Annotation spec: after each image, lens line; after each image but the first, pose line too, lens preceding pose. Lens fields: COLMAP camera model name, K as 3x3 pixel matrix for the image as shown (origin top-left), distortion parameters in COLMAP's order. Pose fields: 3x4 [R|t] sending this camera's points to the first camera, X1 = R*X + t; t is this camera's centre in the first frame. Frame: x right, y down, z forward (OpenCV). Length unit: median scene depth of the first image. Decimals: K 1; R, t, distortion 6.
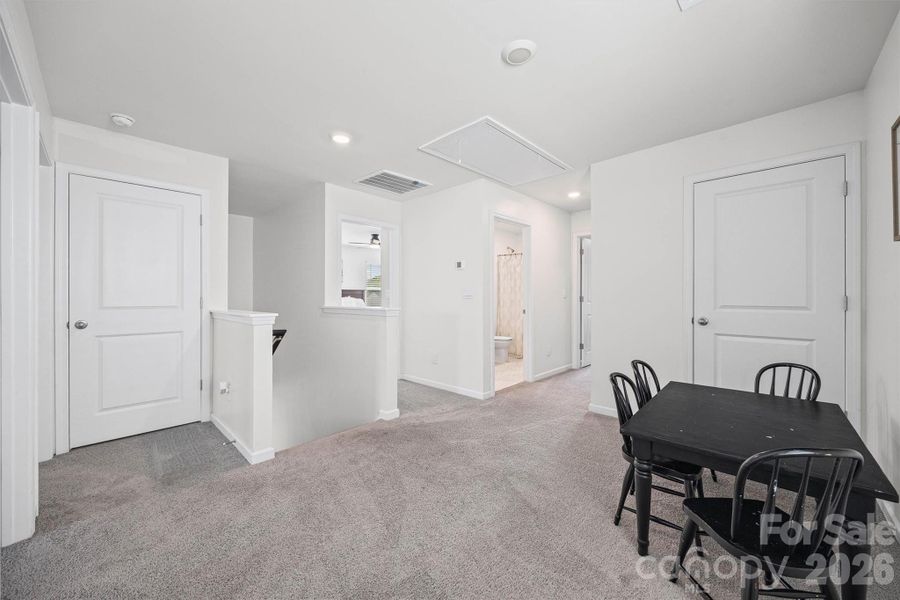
lens RADIAL K [[349.1, 0, 449.0], [0, 349.1, 295.2], [0, 0, 1]] dist [0.003013, 0.000076]
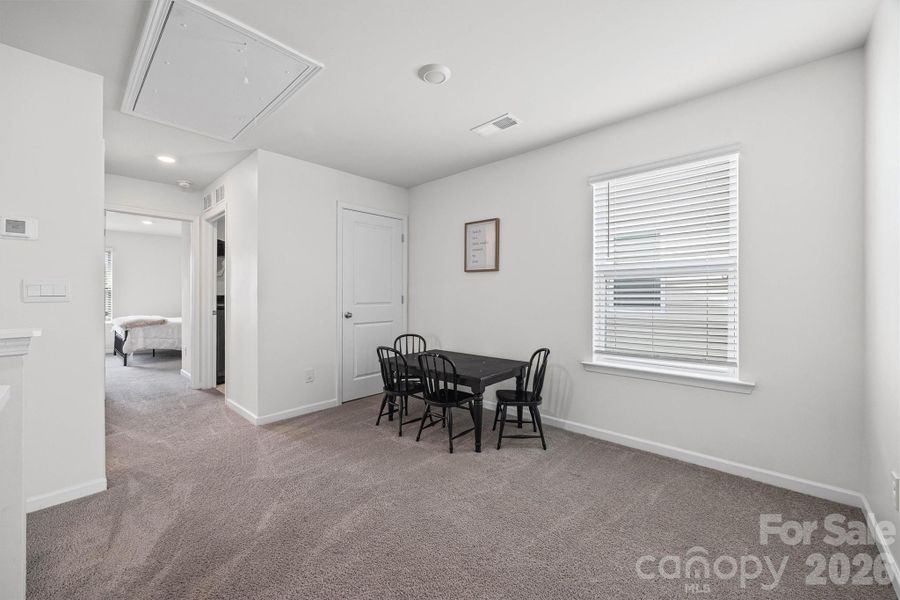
lens RADIAL K [[349.1, 0, 449.1], [0, 349.1, 298.2], [0, 0, 1]] dist [0.003013, 0.000076]
pose [[-0.022026, -0.008514, 0.999721, -0.468458], [0.001833, 0.999962, 0.008557, 0.000451], [-0.999756, 0.002021, -0.022010, 0.504693]]
